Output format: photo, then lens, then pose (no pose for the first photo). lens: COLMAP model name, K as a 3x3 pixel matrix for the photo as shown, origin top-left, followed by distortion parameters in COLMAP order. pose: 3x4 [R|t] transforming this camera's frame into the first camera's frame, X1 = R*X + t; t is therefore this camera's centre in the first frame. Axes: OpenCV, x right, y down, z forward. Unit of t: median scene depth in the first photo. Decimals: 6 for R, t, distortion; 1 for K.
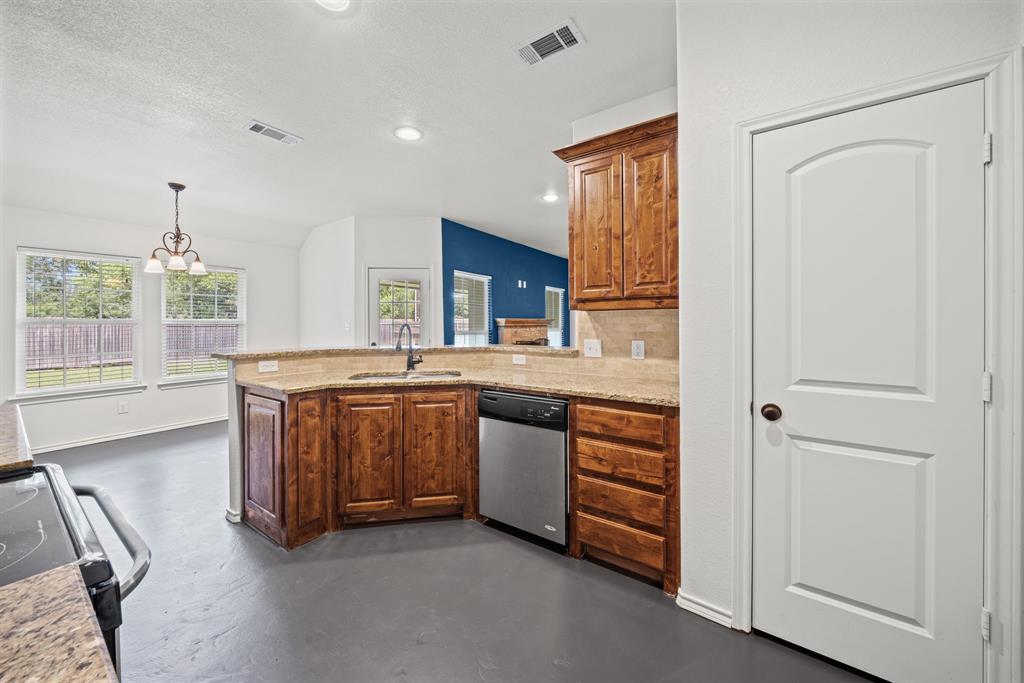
lens RADIAL K [[360.7, 0, 511.8], [0, 360.7, 323.0], [0, 0, 1]] dist [-0.000219, 0.000001]
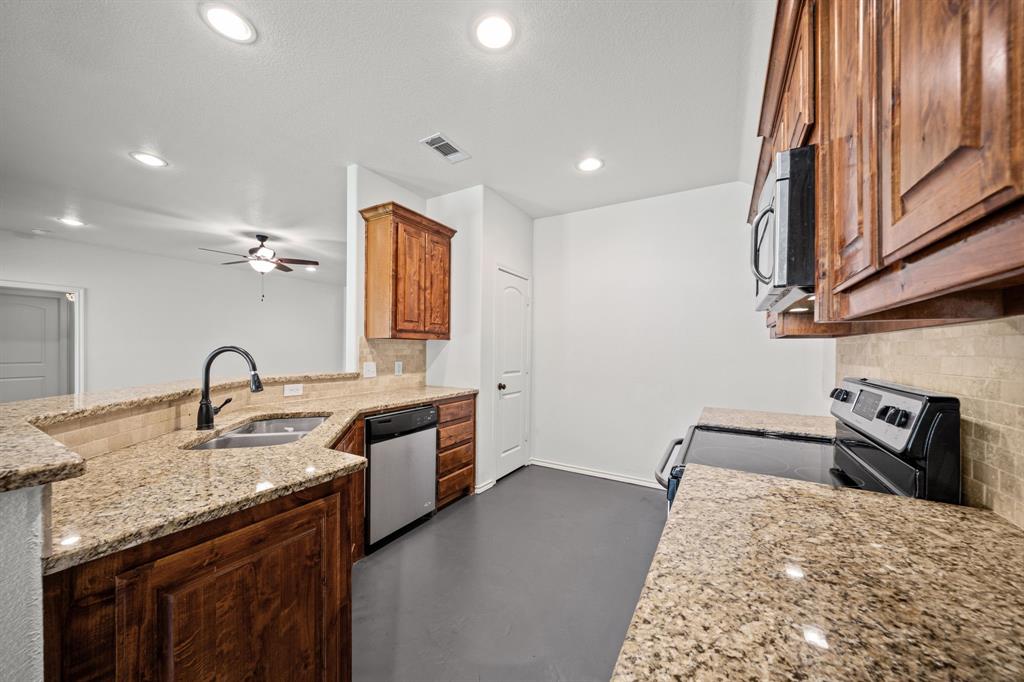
lens RADIAL K [[359.5, 0, 512.0], [0, 359.5, 341.0], [0, 0, 1]] dist [0.000251, 0.000017]
pose [[-0.066868, 0.024572, 0.997459, -1.207984], [-0.013046, 0.999590, -0.025499, 0.000479], [-0.997677, -0.014718, -0.066520, 0.764916]]
